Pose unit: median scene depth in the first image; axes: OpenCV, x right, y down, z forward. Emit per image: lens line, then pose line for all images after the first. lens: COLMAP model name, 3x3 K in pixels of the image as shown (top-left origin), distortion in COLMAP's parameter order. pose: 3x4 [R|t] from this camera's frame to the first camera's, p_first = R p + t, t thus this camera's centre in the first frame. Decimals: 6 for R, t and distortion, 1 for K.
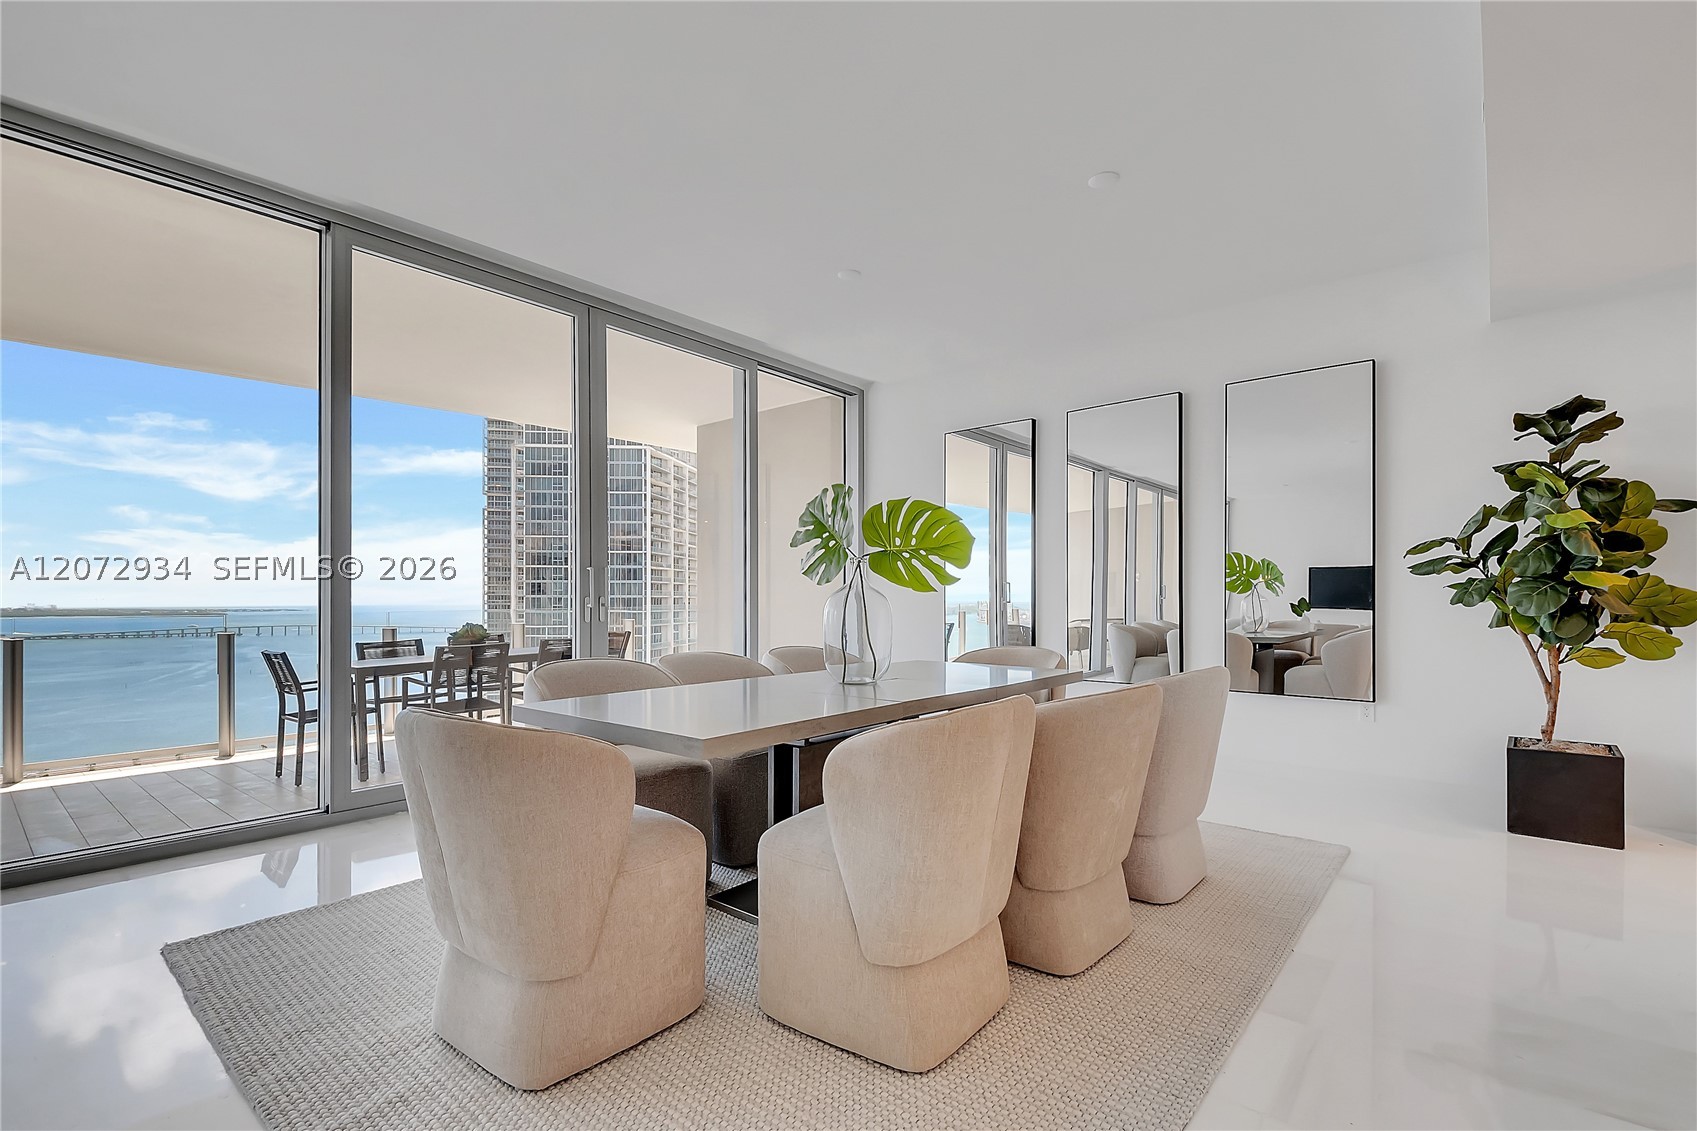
lens RADIAL K [[684.1, 0, 707.8], [0, 684.1, 603.3], [0, 0, 1]] dist [0.000253, -0.006470]
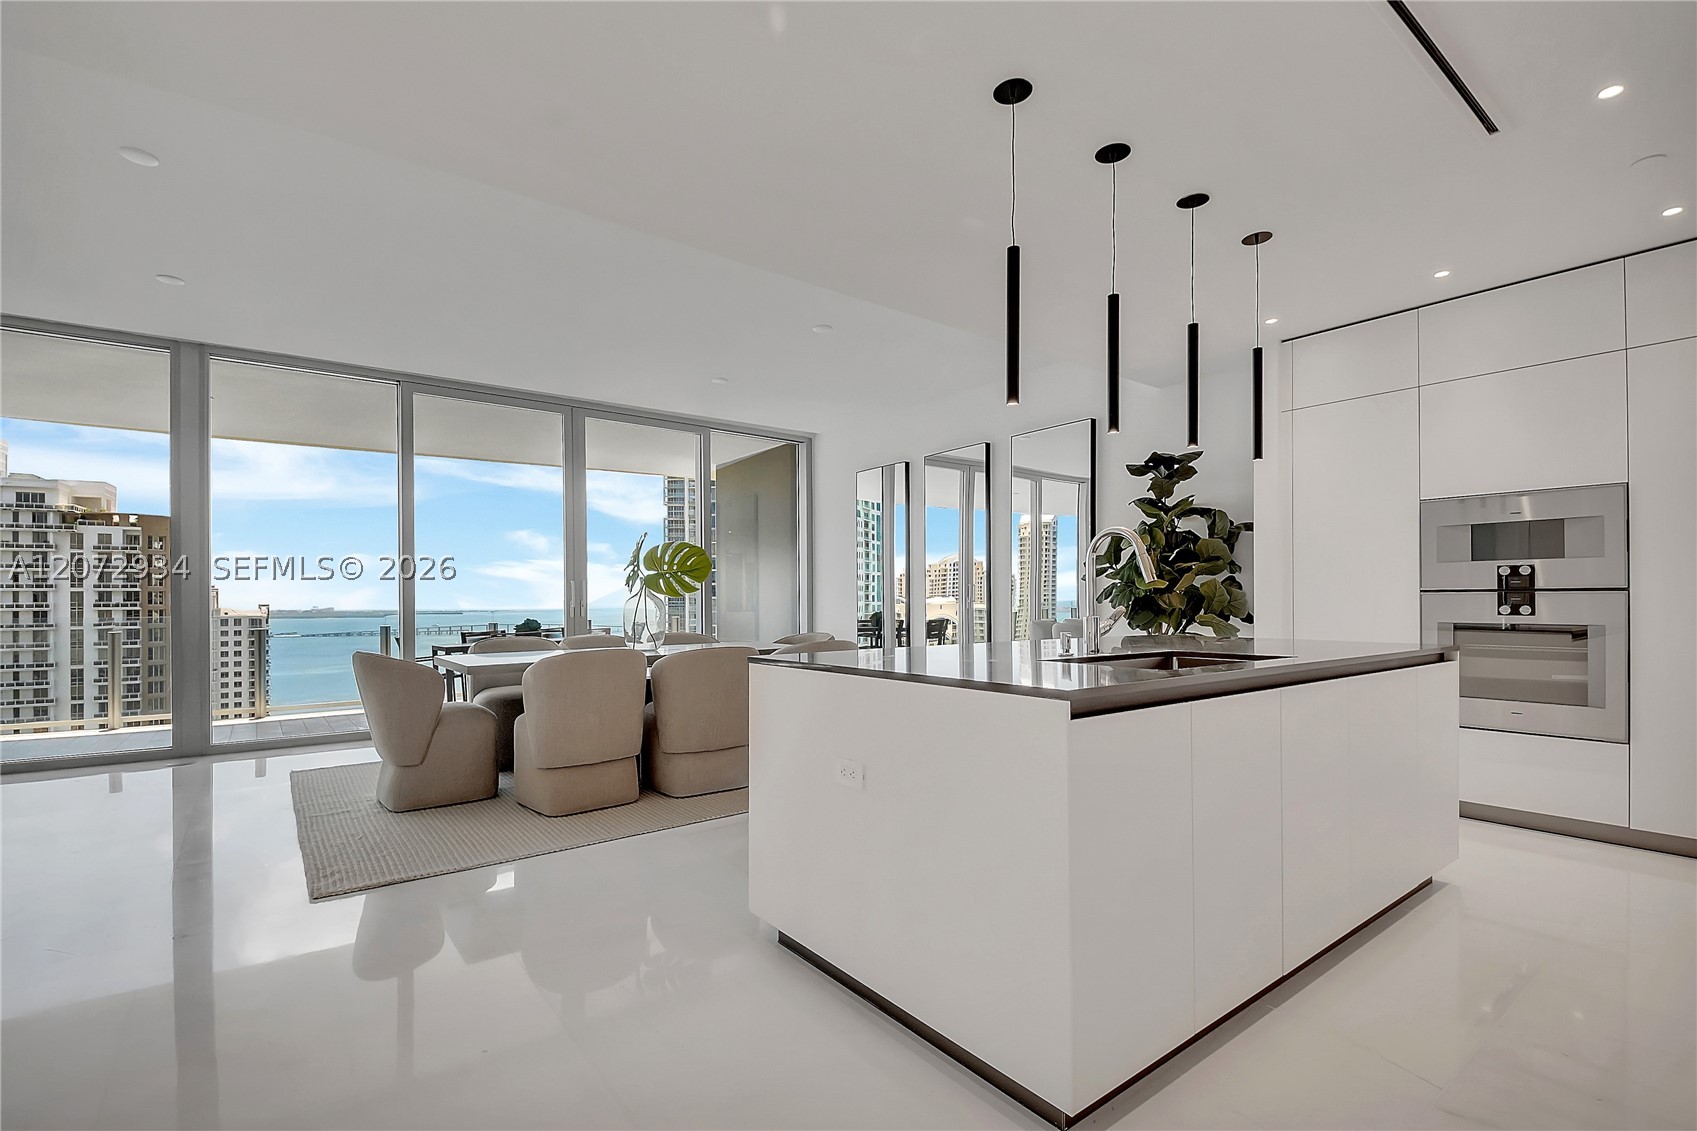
lens RADIAL K [[762.1, 0, 836.9], [0, 762.1, 599.0], [0, 0, 1]] dist [0.016665, -0.014342]
pose [[0.978424, -0.006440, -0.206506, 0.872529], [0.005385, 0.999969, -0.005669, 0.000760], [0.206536, 0.004435, 0.978429, -0.616941]]
